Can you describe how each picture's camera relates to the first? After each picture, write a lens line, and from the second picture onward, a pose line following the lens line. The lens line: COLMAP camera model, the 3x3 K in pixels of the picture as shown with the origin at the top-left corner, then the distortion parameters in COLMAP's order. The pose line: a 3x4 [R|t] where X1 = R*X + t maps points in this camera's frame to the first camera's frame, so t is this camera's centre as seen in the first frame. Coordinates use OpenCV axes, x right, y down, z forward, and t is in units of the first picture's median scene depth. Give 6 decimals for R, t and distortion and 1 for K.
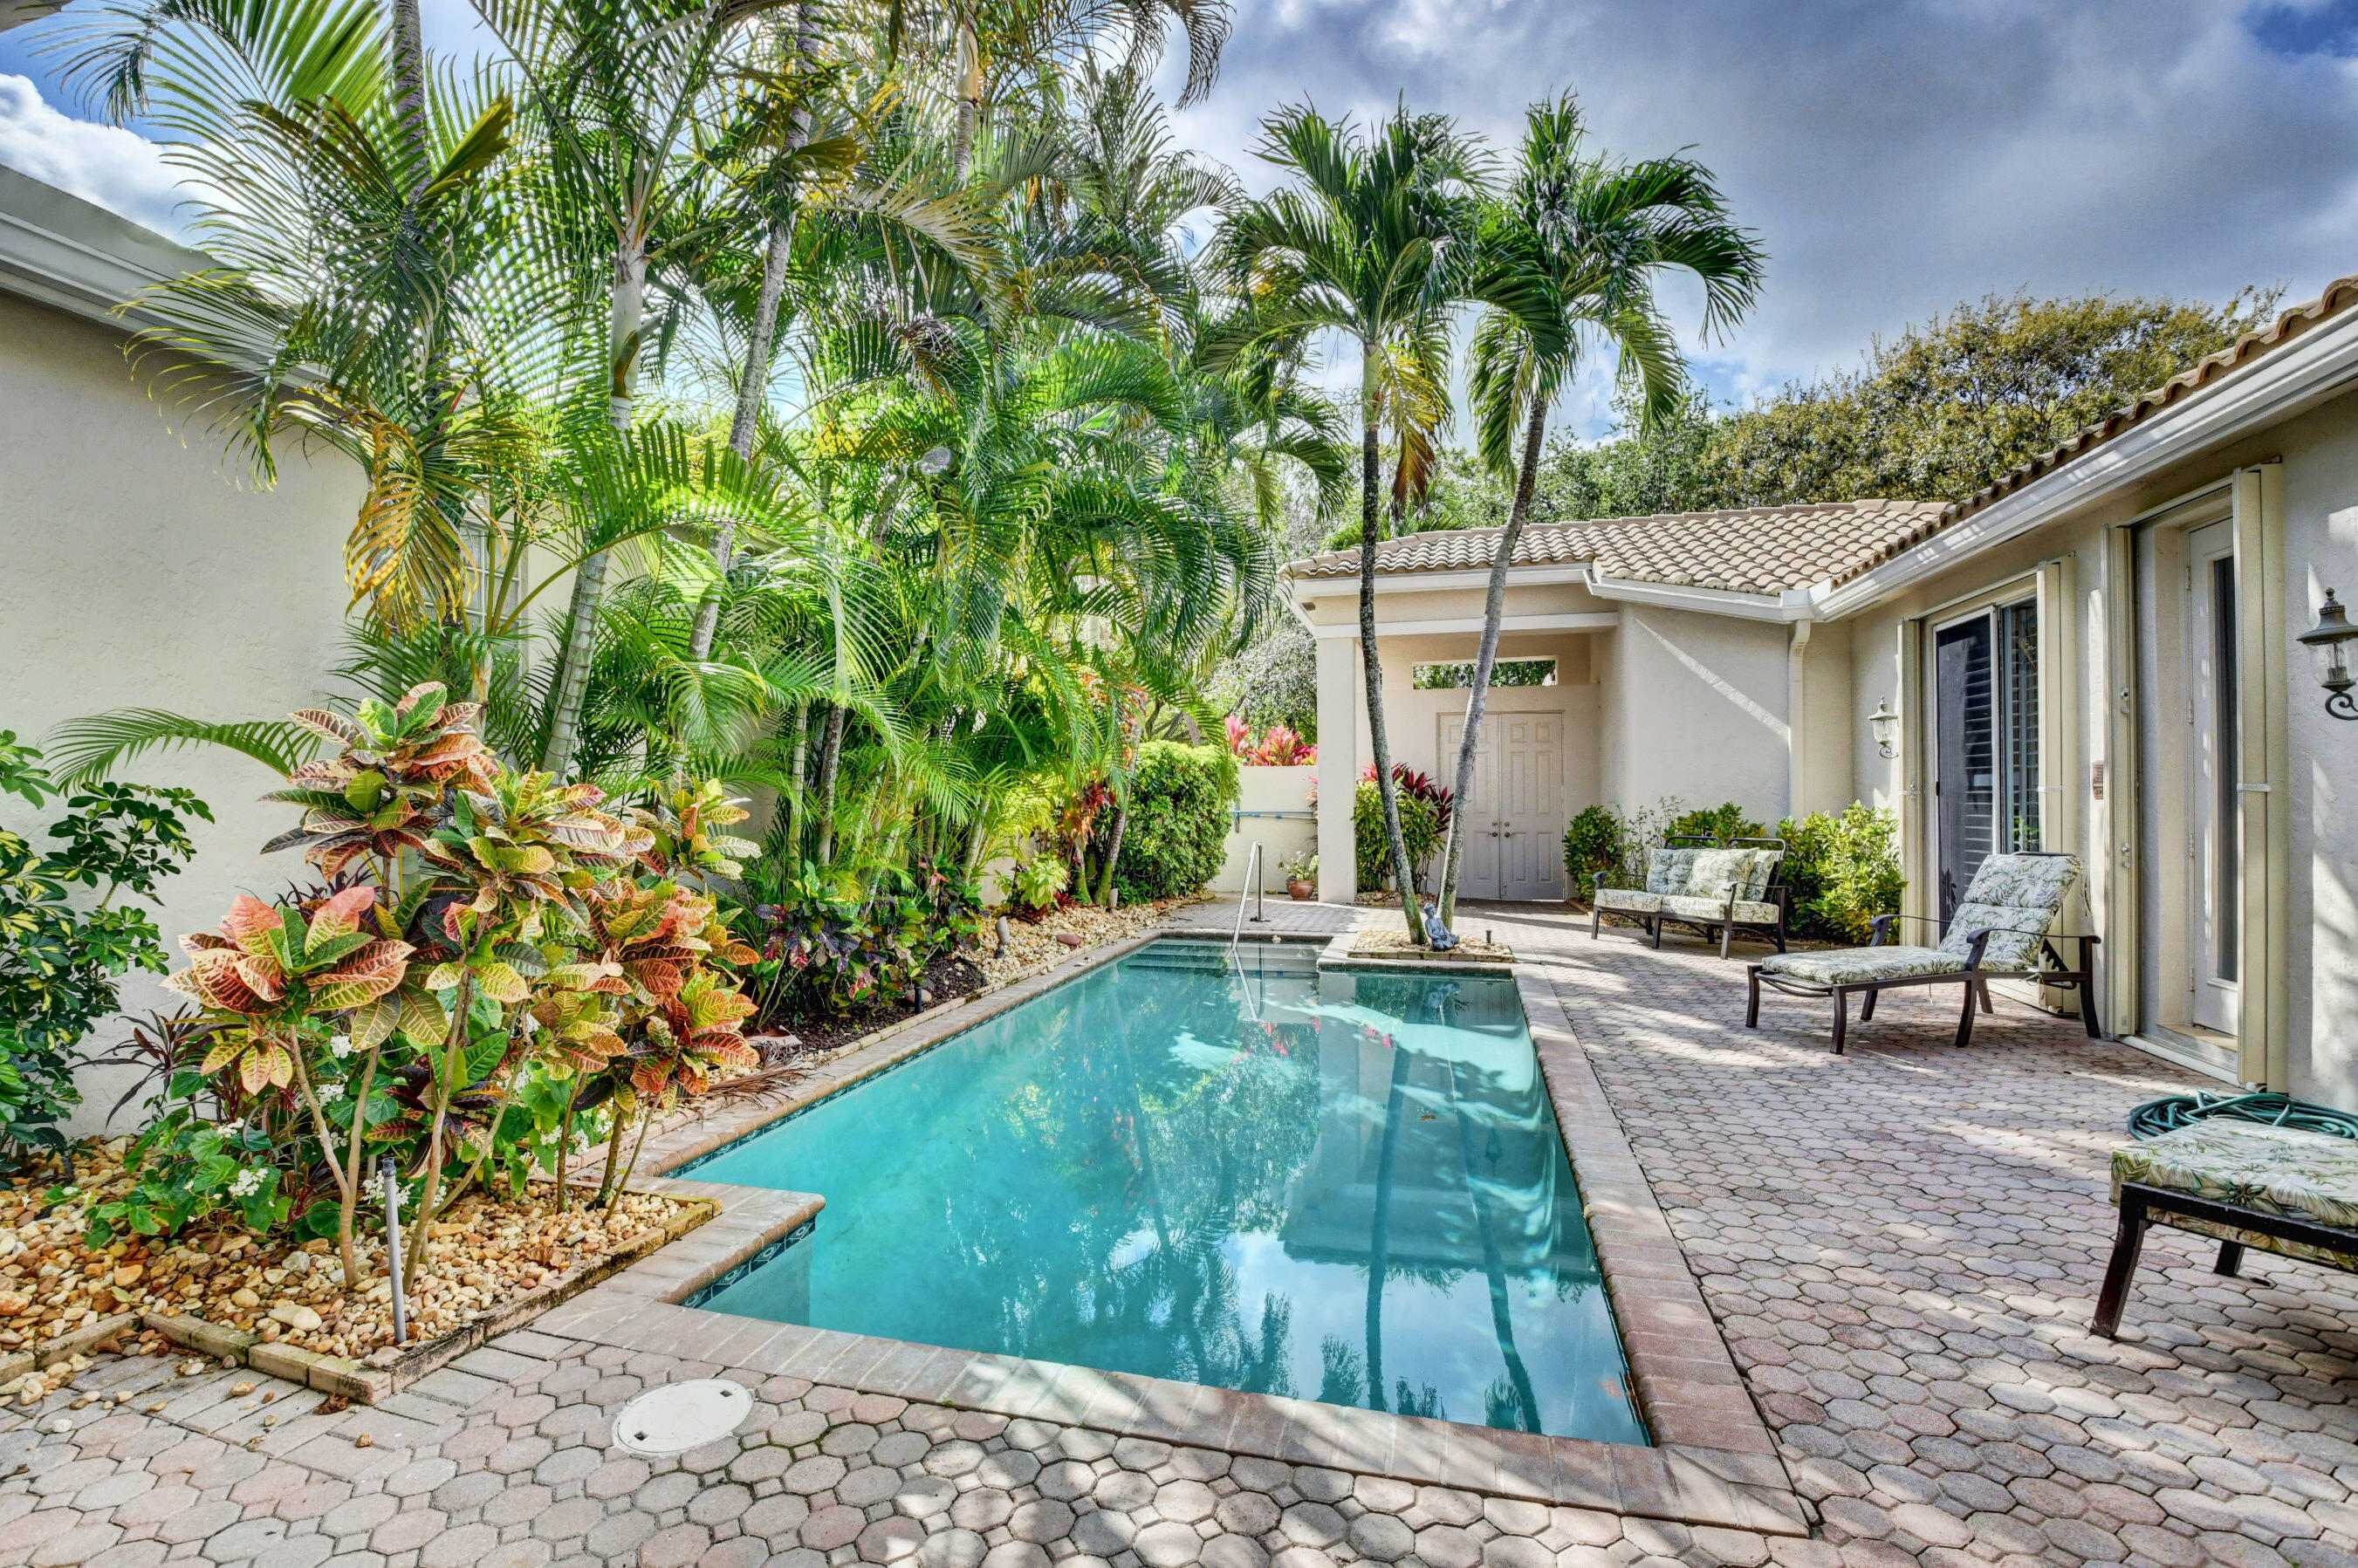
lens RADIAL K [[1036.9, 0, 1179.8], [0, 1036.9, 785.3], [0, 0, 1]] dist [-0.002113, -0.012747]
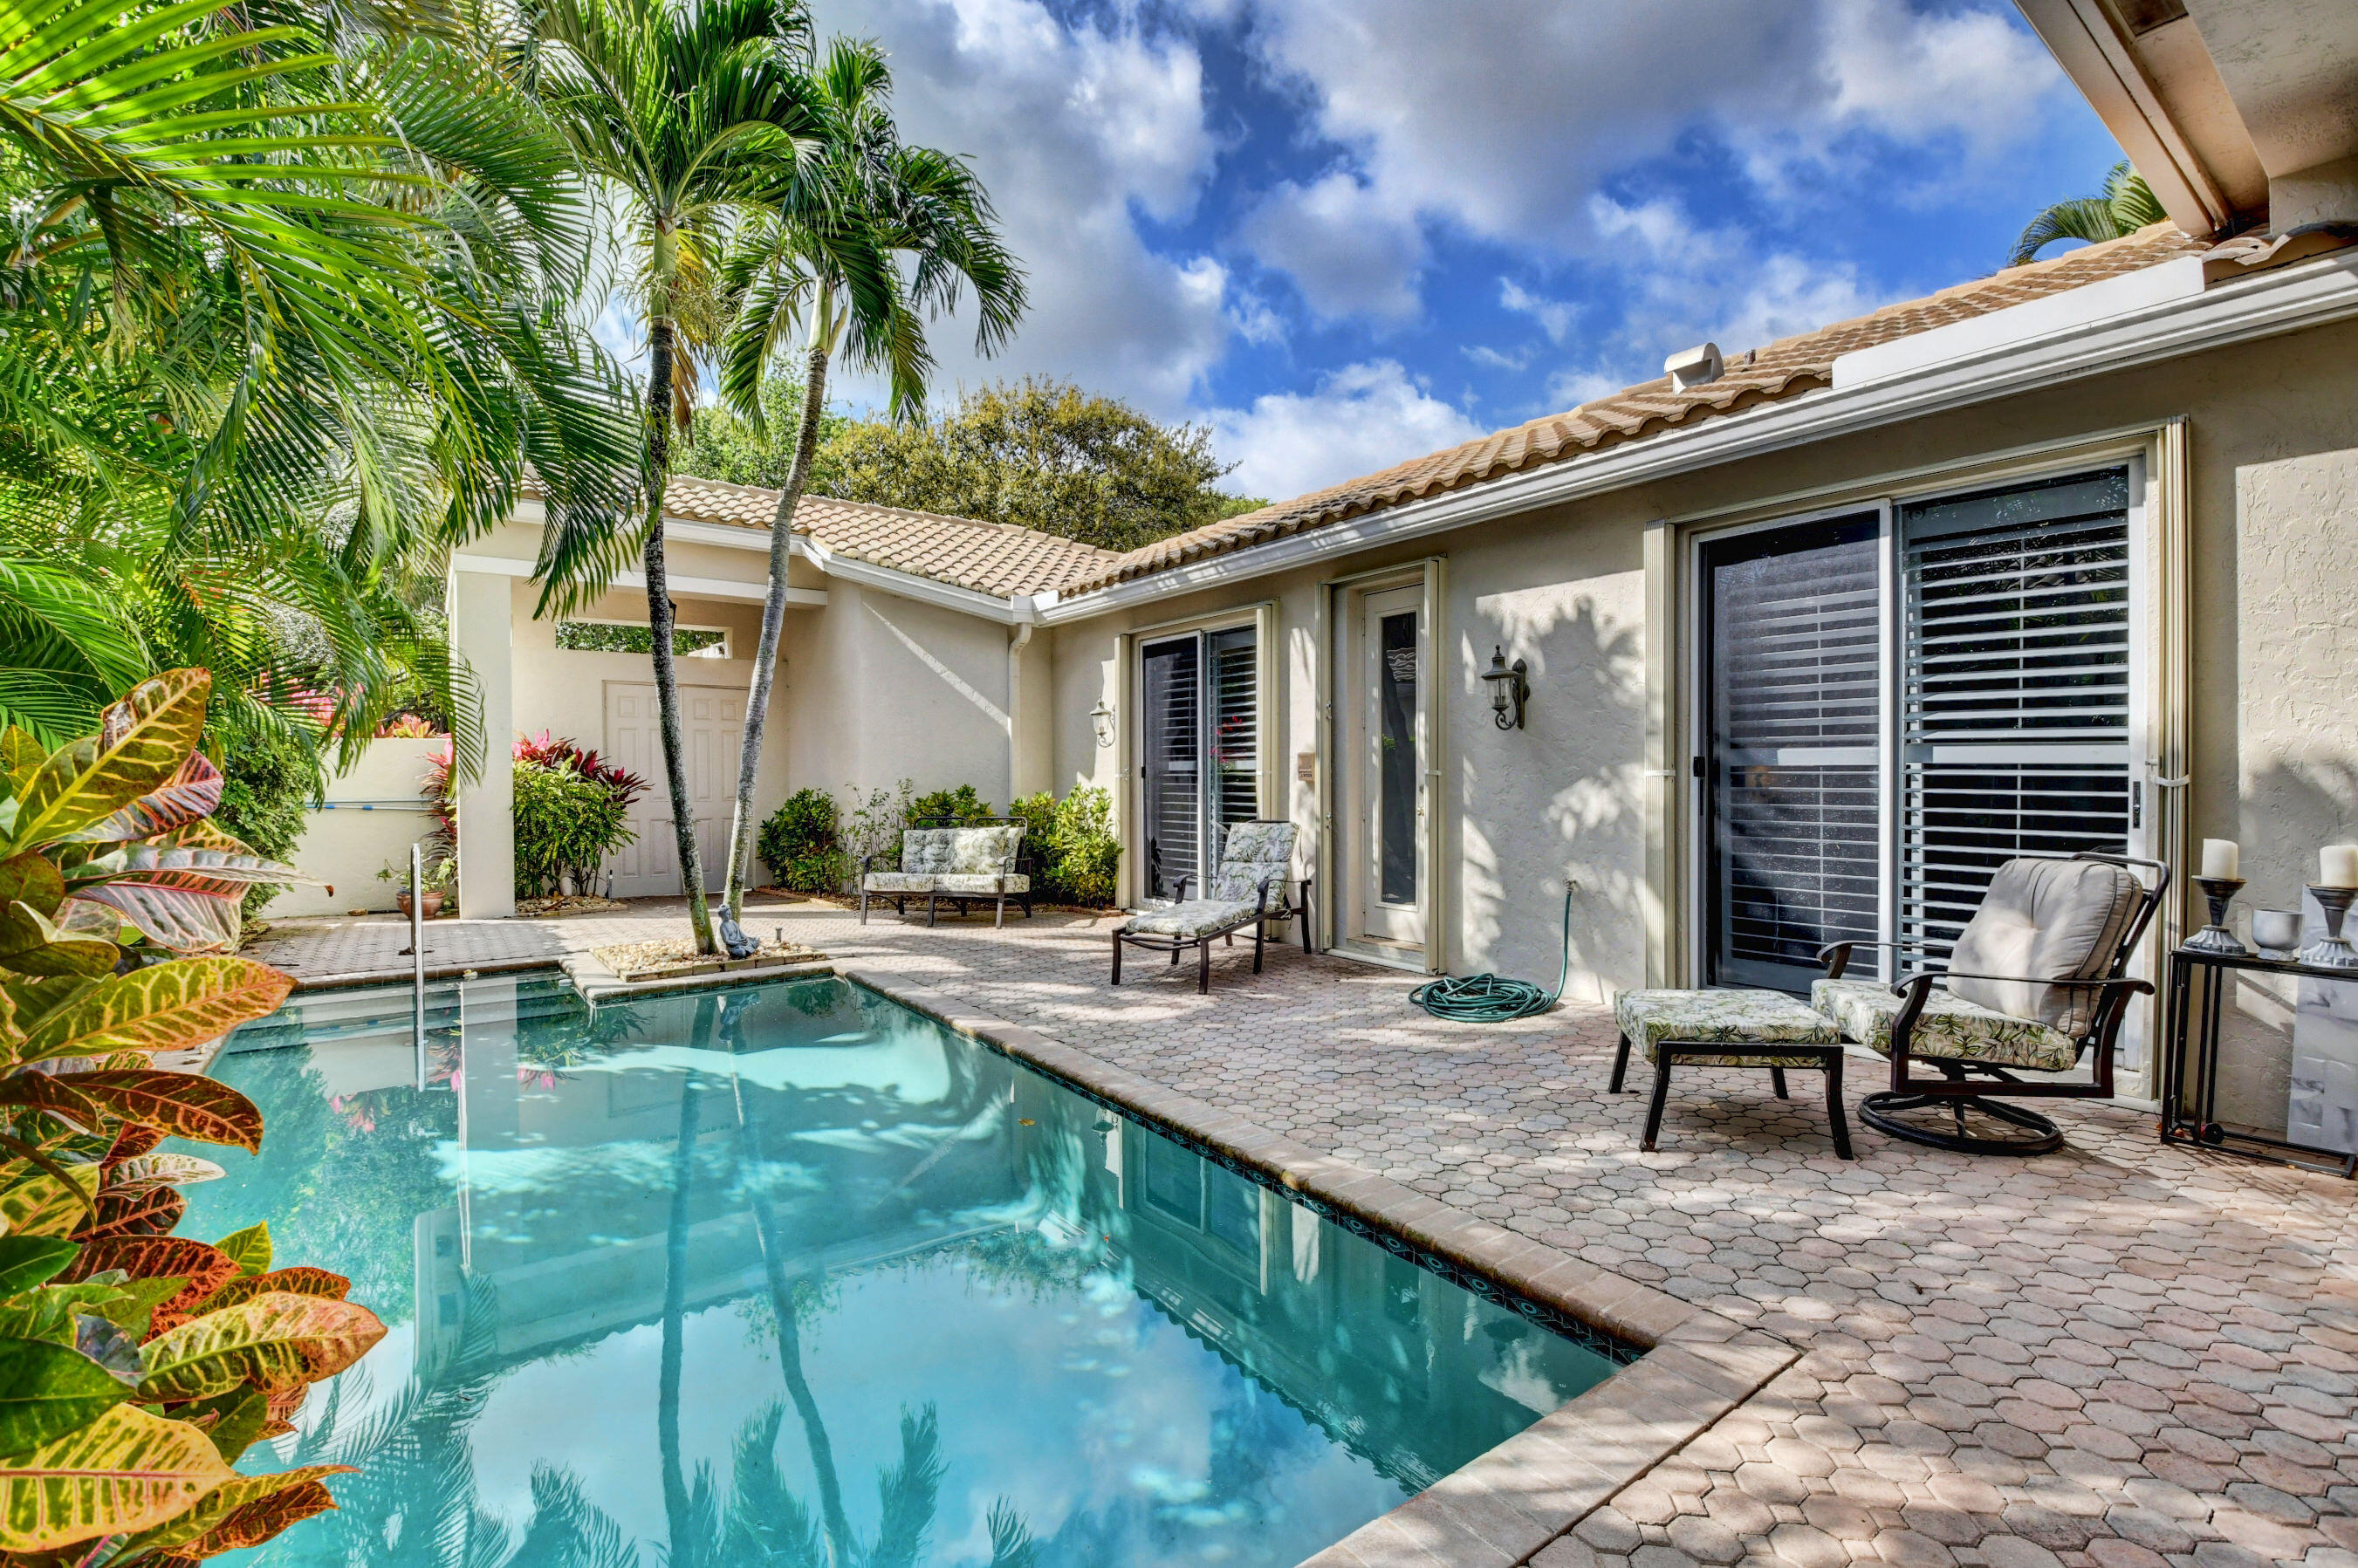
lens RADIAL K [[1036.9, 0, 1155.9], [0, 1036.9, 785.8], [0, 0, 1]] dist [-0.002113, -0.012747]
pose [[0.637097, -0.009783, 0.770722, -0.200689], [-0.004096, 0.999862, 0.016078, -0.000231], [-0.770773, -0.013400, 0.636969, 0.180220]]
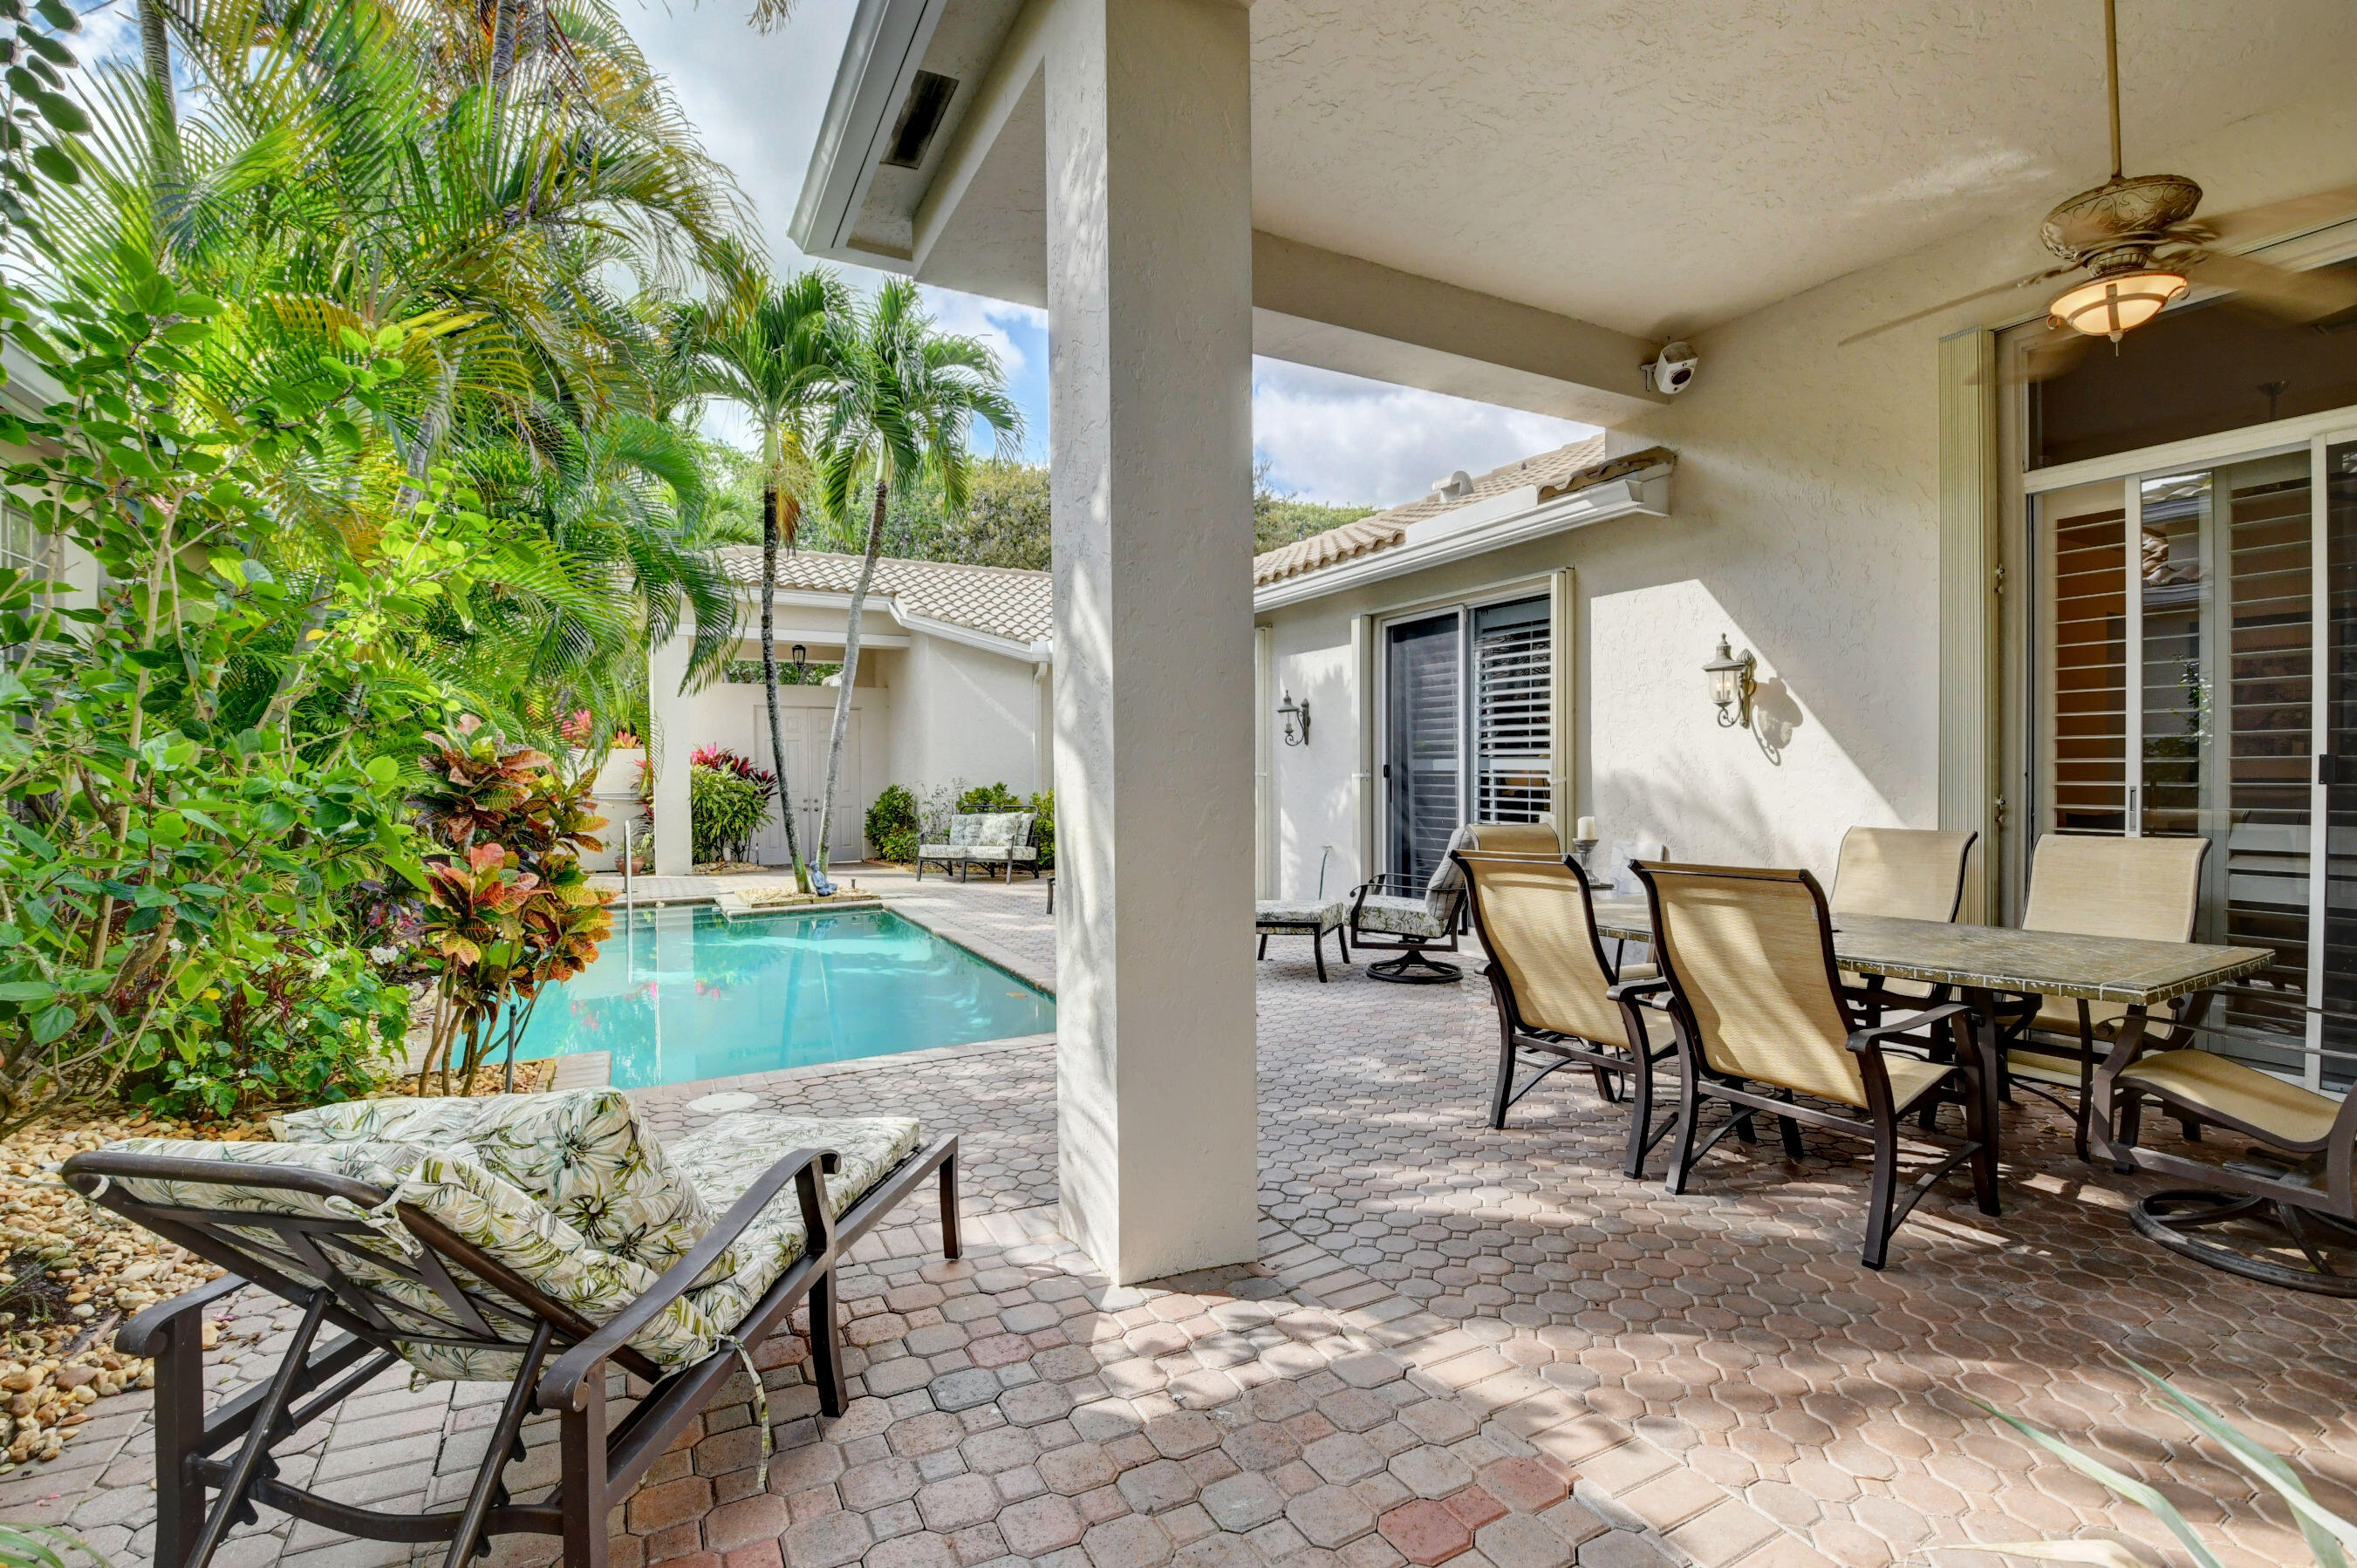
lens RADIAL K [[1036.4, 0, 1165.2], [0, 1036.4, 794.1], [0, 0, 1]] dist [-0.002113, -0.012747]
pose [[0.740470, -0.018112, 0.671846, -0.320379], [-0.001489, 0.999590, 0.028589, -0.009482], [-0.672088, -0.022170, 0.740139, -0.277228]]
